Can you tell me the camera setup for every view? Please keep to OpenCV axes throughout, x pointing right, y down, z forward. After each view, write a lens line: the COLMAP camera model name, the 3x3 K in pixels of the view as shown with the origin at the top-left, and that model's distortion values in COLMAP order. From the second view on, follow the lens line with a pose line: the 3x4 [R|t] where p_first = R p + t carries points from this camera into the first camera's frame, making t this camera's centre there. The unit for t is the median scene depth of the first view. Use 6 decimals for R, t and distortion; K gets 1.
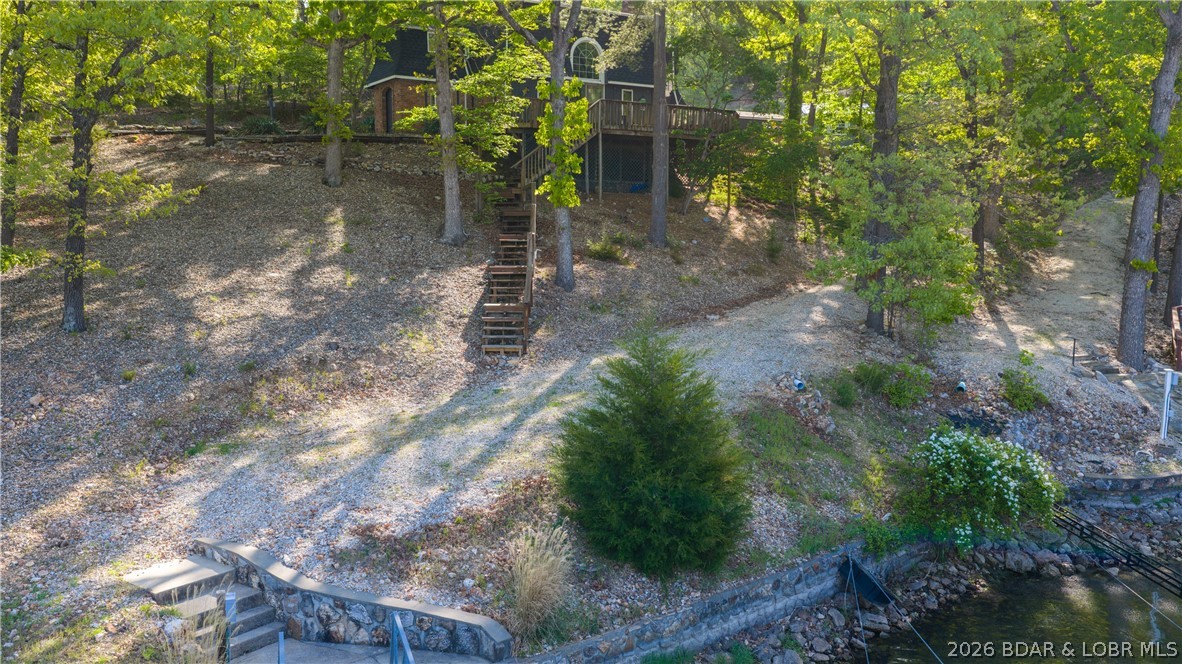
lens RADIAL K [[972.7, 0, 591.0], [0, 972.7, 332.0], [0, 0, 1]] dist [0.023931, -0.058761]
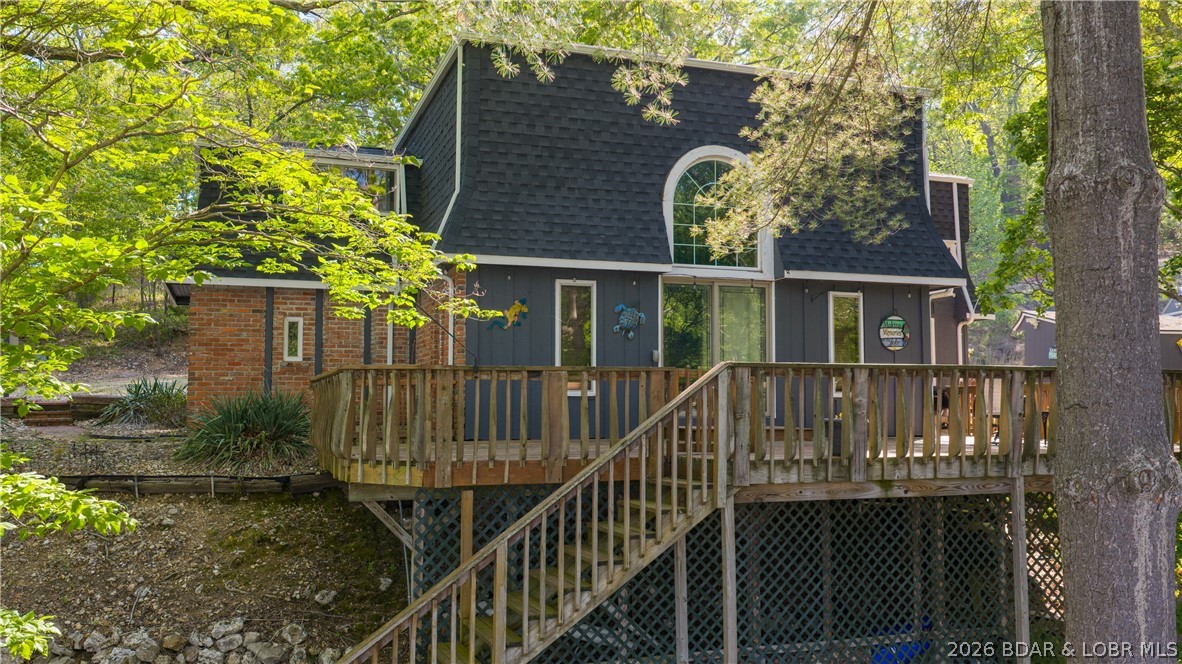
lens RADIAL K [[972.7, 0, 591.0], [0, 972.7, 332.0], [0, 0, 1]] dist [0.023931, -0.058761]
pose [[0.975187, -0.019137, -0.220552, 0.028778], [-0.018281, 0.985893, -0.166377, -0.201247], [0.220625, 0.166281, 0.961080, 0.746705]]
